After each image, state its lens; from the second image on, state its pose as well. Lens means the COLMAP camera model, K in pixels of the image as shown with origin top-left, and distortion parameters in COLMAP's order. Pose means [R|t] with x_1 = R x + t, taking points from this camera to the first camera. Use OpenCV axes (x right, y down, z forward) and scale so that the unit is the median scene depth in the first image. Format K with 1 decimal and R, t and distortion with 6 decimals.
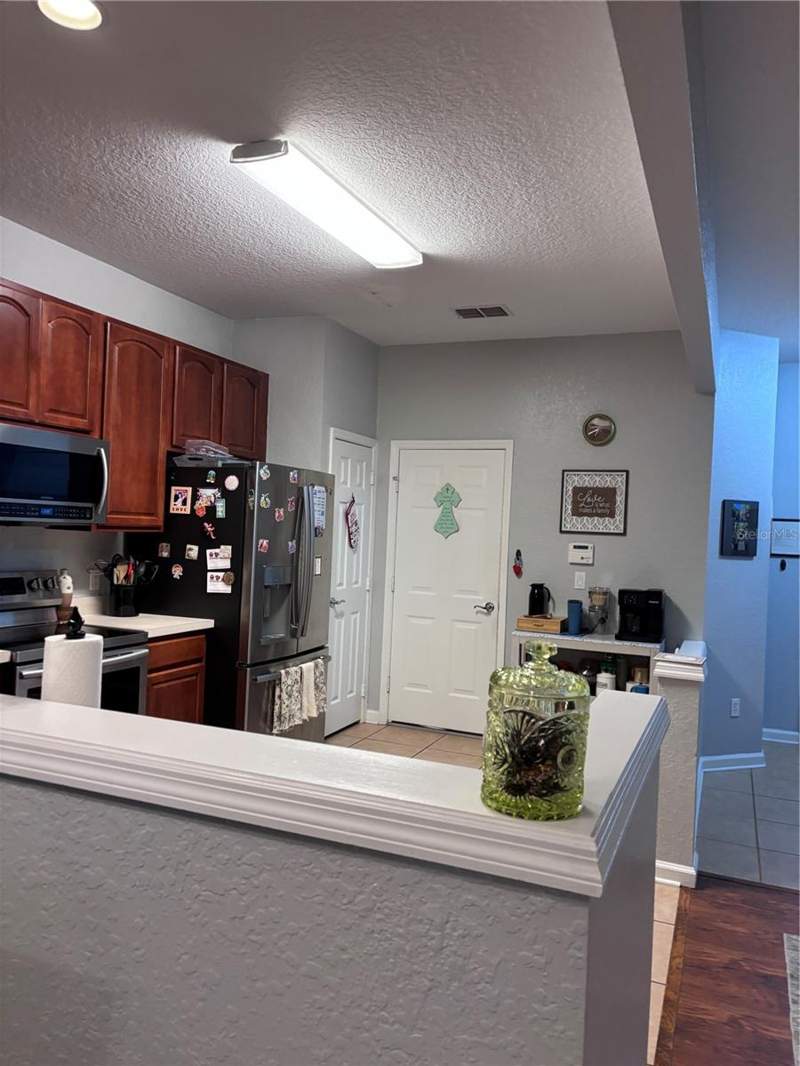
lens RADIAL K [[810.0, 0, 404.7], [0, 810.0, 528.7], [0, 0, 1]] dist [0.057615, -0.056273]
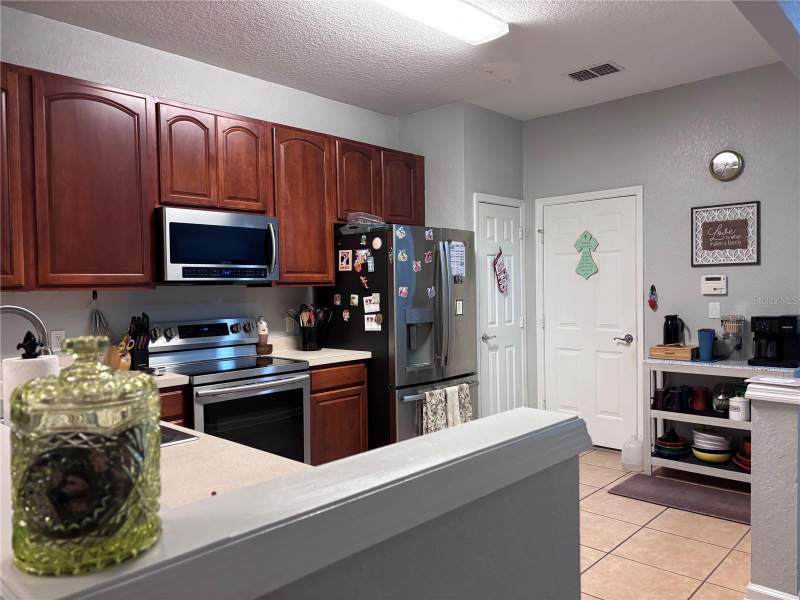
lens RADIAL K [[607.8, 0, 402.1], [0, 607.8, 299.0], [0, 0, 1]] dist [0.057615, -0.056273]
pose [[0.932753, -0.051213, -0.356859, 0.137443], [0.056719, 0.998378, 0.004972, 0.024456], [0.356025, -0.024879, 0.934145, 0.119343]]
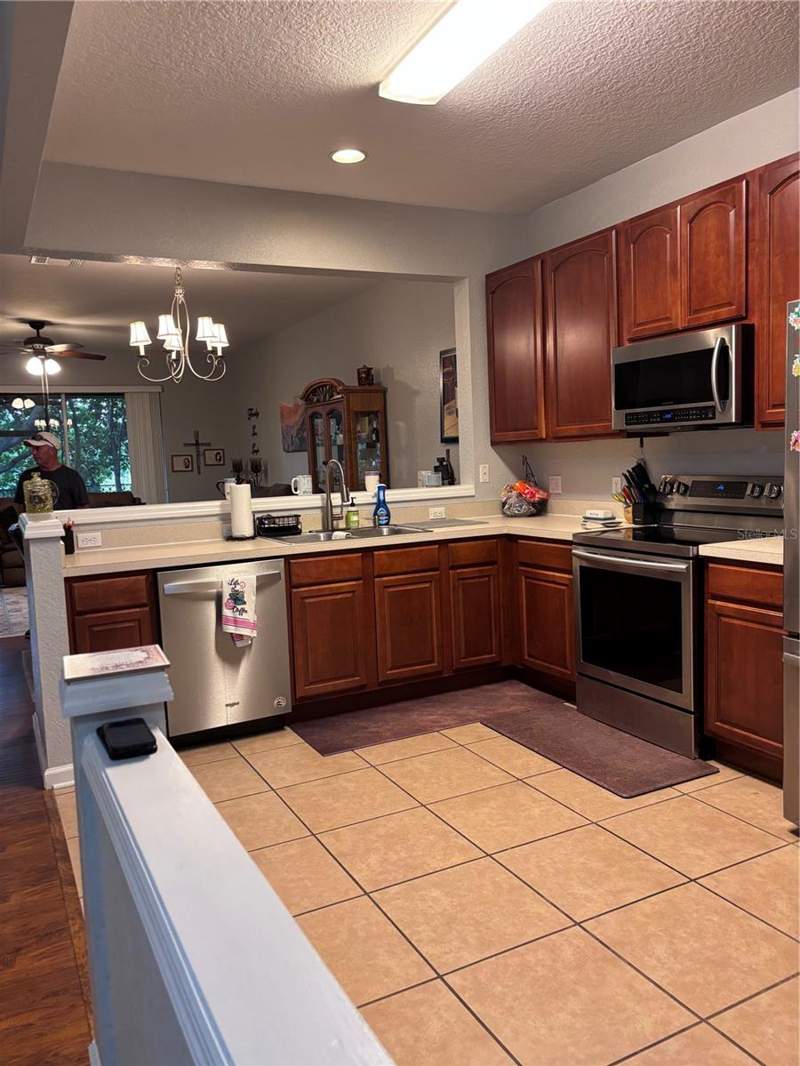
lens RADIAL K [[810.0, 0, 411.4], [0, 810.0, 544.2], [0, 0, 1]] dist [0.057615, -0.056273]
pose [[-0.657051, 0.066958, -0.750867, 0.421469], [0.007637, 0.996588, 0.082187, 0.039660], [0.753808, 0.048267, -0.655320, 1.063610]]
